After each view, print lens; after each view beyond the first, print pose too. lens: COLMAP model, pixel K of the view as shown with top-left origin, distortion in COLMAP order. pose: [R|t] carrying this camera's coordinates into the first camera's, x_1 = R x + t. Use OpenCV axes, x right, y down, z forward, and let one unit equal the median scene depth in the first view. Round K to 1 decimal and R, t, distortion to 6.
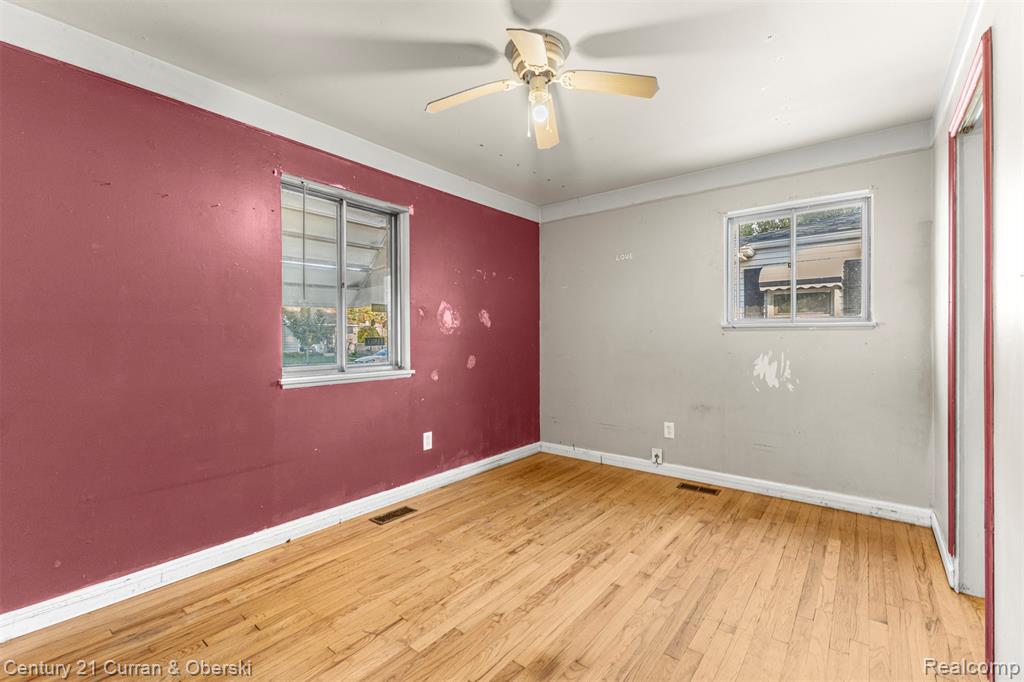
lens RADIAL K [[440.9, 0, 514.0], [0, 440.9, 338.3], [0, 0, 1]] dist [0.005352, 0.000023]
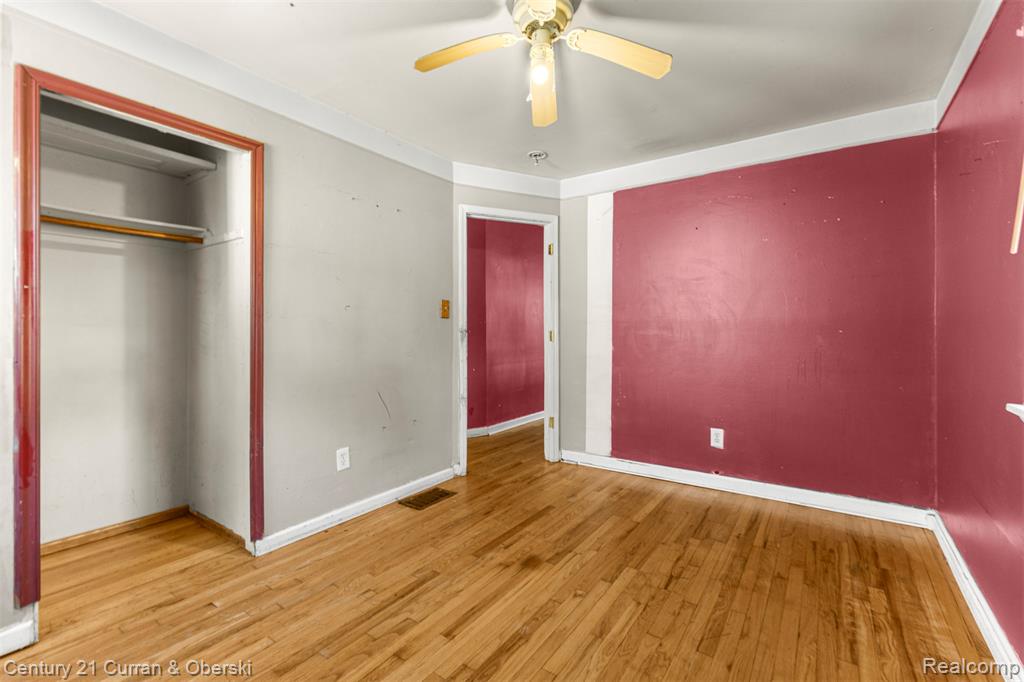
lens RADIAL K [[440.9, 0, 514.0], [0, 440.9, 338.3], [0, 0, 1]] dist [0.005352, 0.000023]
pose [[-0.998125, 0.007201, -0.060791, 0.166616], [0.005736, 0.999690, 0.024225, -0.004772], [0.060946, 0.023831, -0.997857, 1.916820]]
